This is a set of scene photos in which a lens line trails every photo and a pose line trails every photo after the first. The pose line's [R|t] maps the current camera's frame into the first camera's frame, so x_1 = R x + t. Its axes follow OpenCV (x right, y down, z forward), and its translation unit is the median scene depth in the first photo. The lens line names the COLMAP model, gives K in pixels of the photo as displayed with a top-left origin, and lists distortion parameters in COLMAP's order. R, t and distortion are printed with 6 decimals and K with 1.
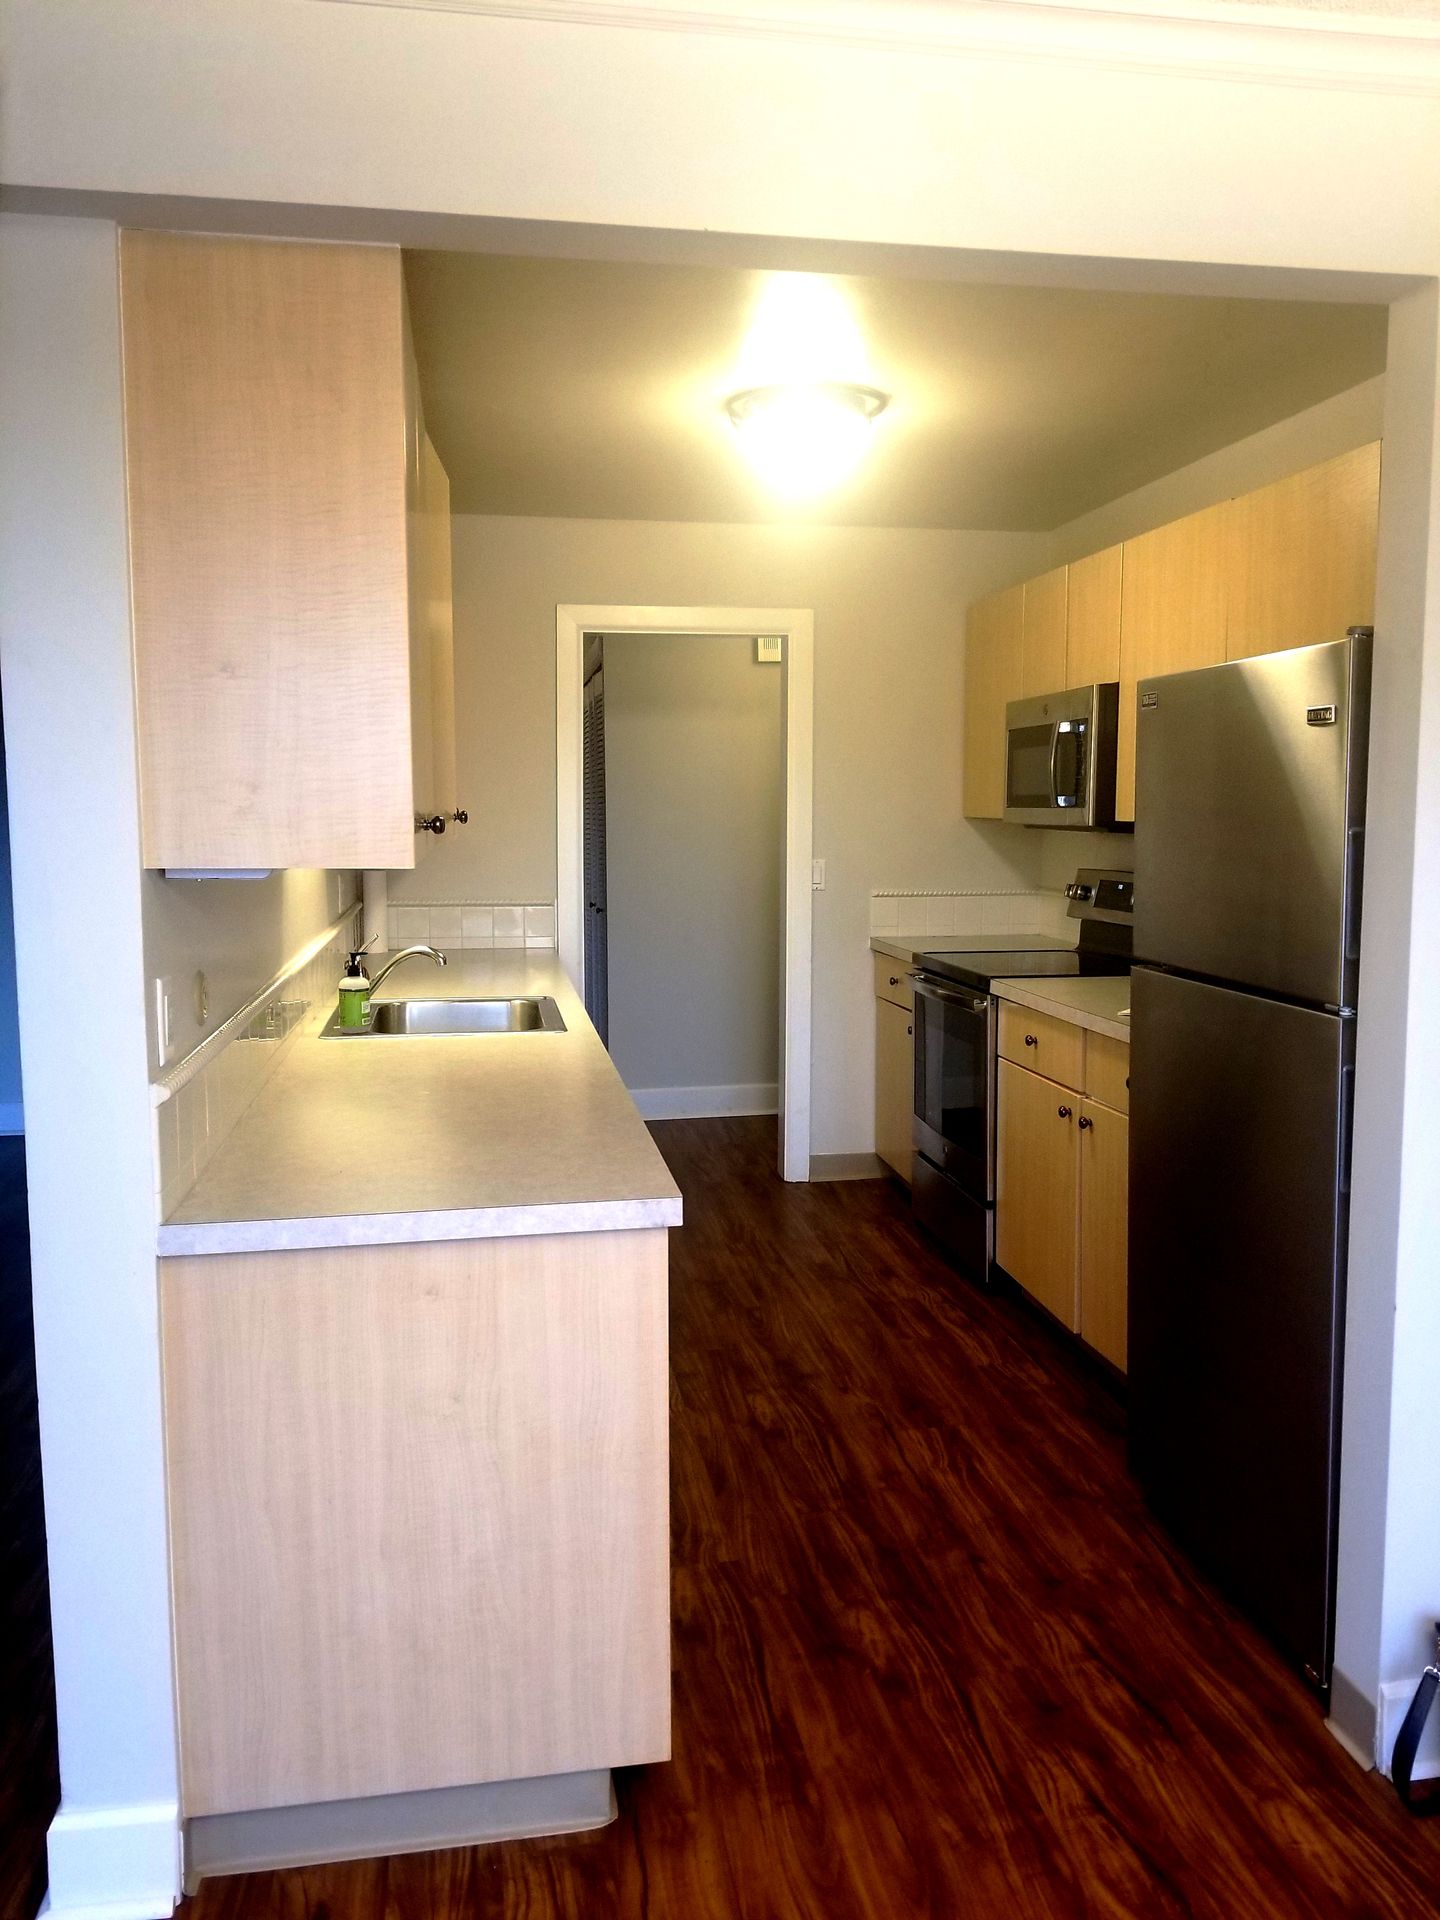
lens RADIAL K [[1453.5, 0, 720.0], [0, 1453.5, 960.0], [0, 0, 1]] dist [0.001360, -0.008887]
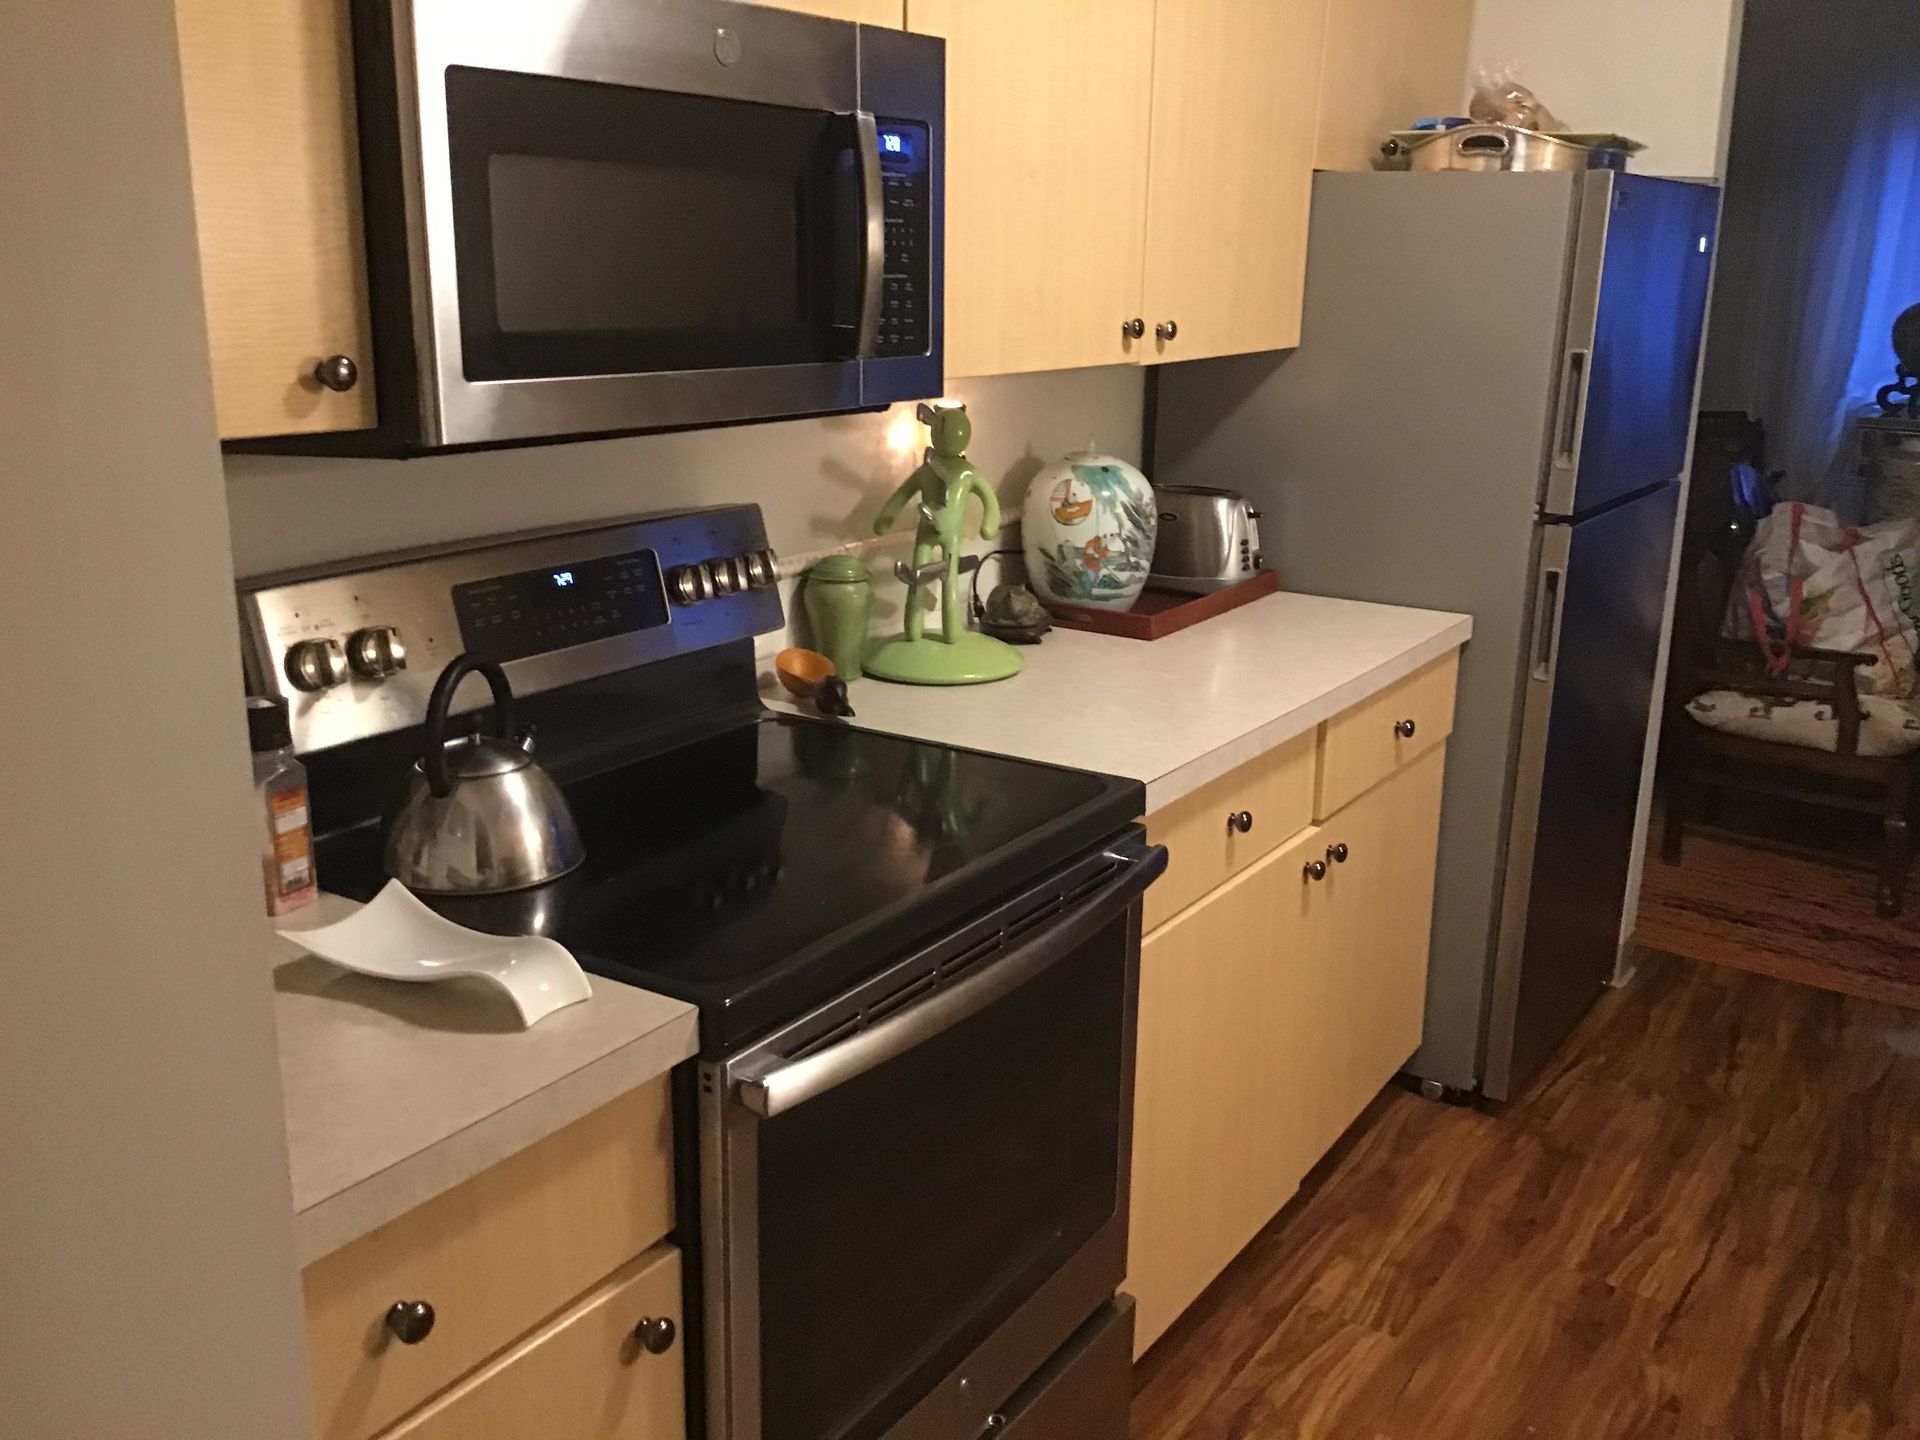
lens RADIAL K [[1740.6, 0, 960.0], [0, 1740.6, 720.0], [0, 0, 1]] dist [0.002348, -0.010746]
pose [[-0.732186, -0.199142, 0.651342, -0.111709], [0.047519, 0.939036, 0.340519, -0.223685], [-0.679445, 0.280274, -0.678086, 1.741373]]
